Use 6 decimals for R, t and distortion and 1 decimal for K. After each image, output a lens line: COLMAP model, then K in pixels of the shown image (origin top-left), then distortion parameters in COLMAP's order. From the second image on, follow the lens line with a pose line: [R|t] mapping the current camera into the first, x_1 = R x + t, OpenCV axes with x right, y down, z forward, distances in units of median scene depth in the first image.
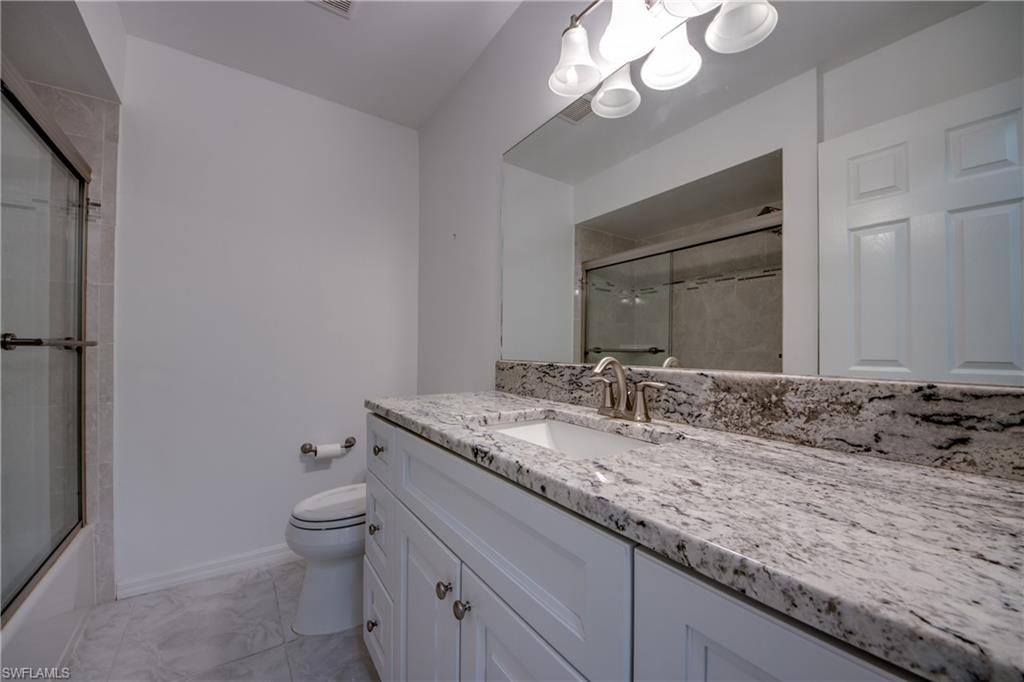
lens RADIAL K [[405.3, 0, 491.6], [0, 405.3, 332.0], [0, 0, 1]] dist [0.042334, -0.028047]
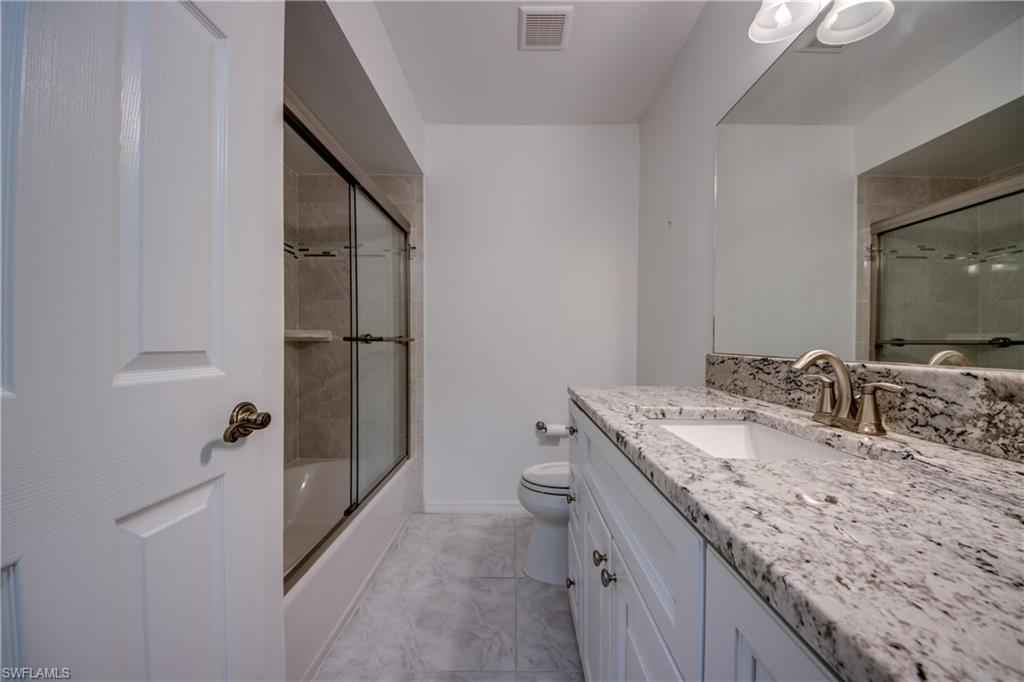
lens RADIAL K [[421.5, 0, 508.2], [0, 421.5, 326.1], [0, 0, 1]] dist [0.043442, -0.026365]
pose [[0.798540, -0.029871, -0.601200, 0.314714], [0.030193, 0.999498, -0.009557, 0.004649], [0.601184, -0.010520, 0.799042, -0.046469]]
